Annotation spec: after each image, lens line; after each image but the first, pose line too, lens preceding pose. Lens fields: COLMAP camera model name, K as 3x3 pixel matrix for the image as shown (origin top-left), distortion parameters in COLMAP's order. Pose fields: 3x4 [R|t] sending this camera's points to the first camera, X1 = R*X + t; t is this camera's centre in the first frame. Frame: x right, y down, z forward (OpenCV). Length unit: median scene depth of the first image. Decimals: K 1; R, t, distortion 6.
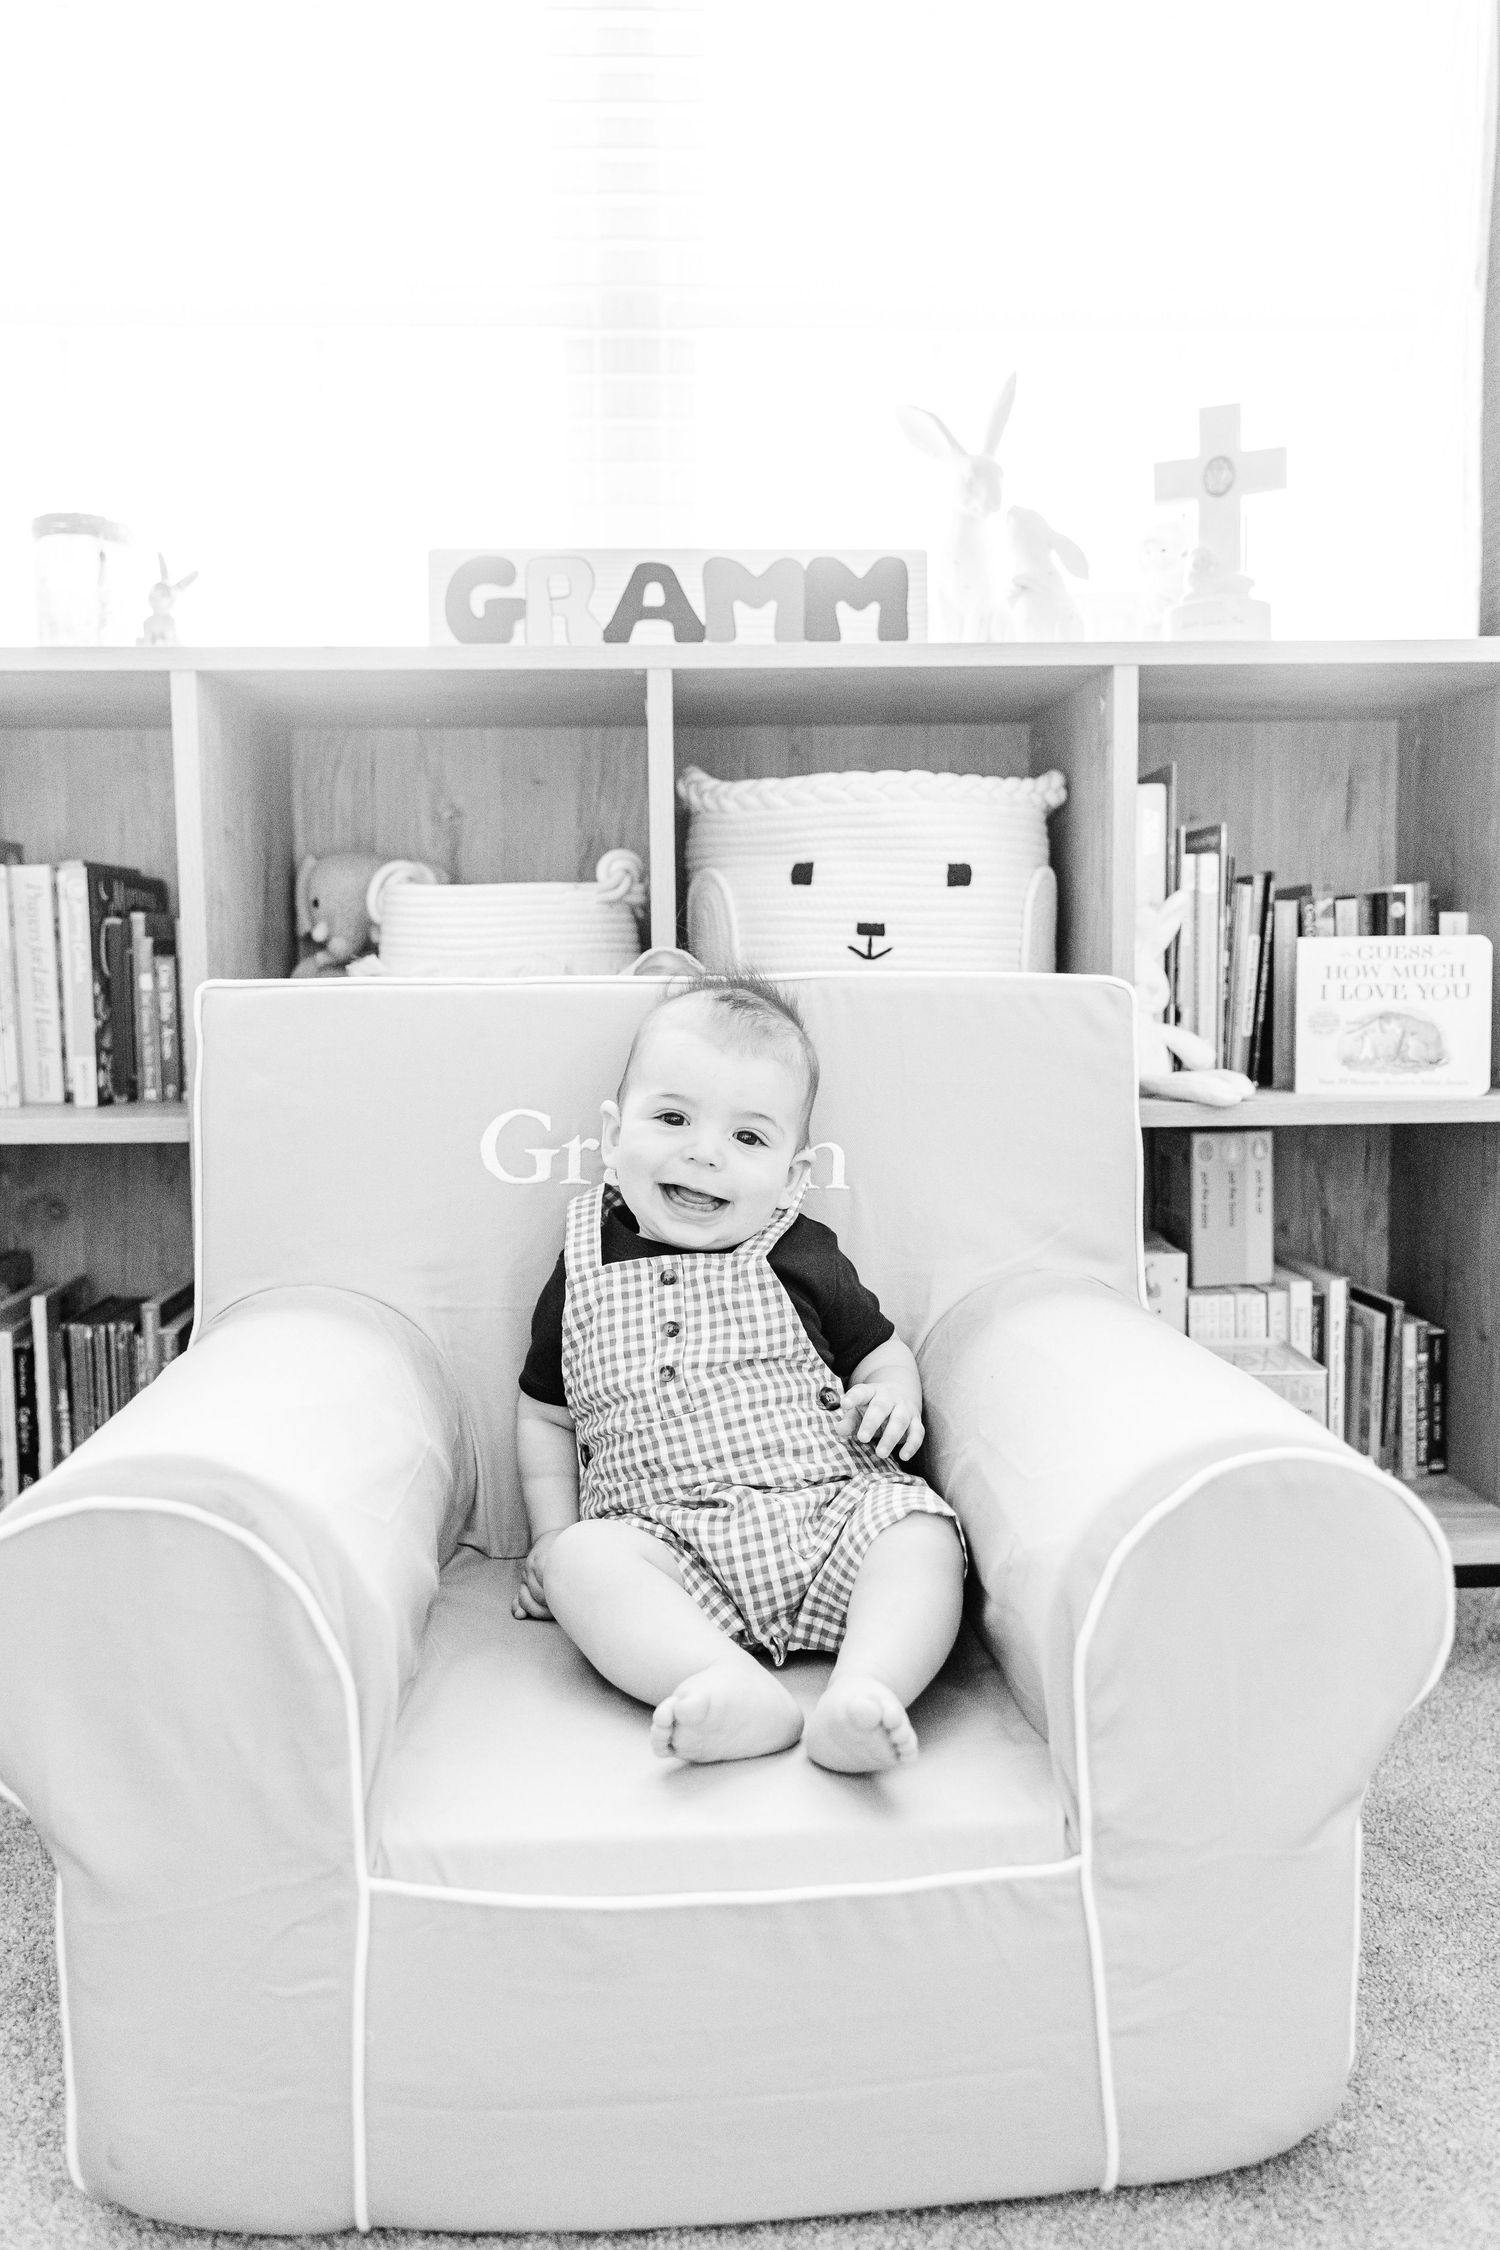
lens RADIAL K [[1729.0, 0, 755.4], [0, 1729.0, 1134.4], [0, 0, 1]] dist [-0.055197, -0.004085]
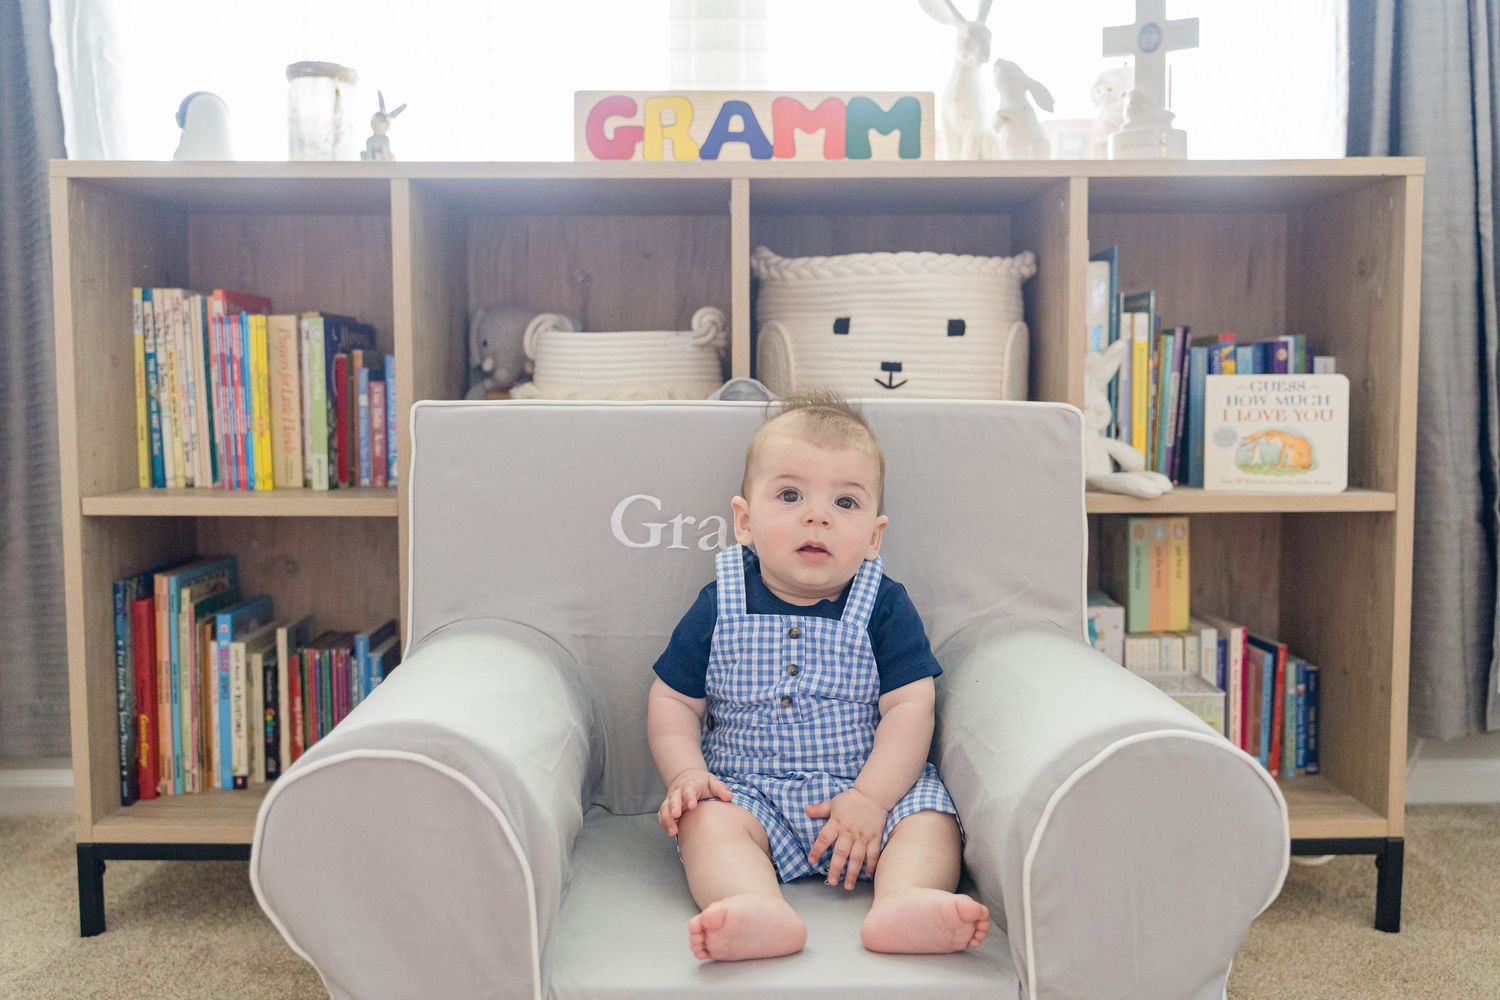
lens RADIAL K [[1554.7, 0, 740.2], [0, 1554.7, 495.2], [0, 0, 1]] dist [-0.018517, 0.000000]
pose [[0.999303, 0.010348, -0.035858, -0.007906], [-0.011184, 0.999668, -0.023193, 0.013022], [0.035606, 0.023578, 0.999088, -0.236816]]
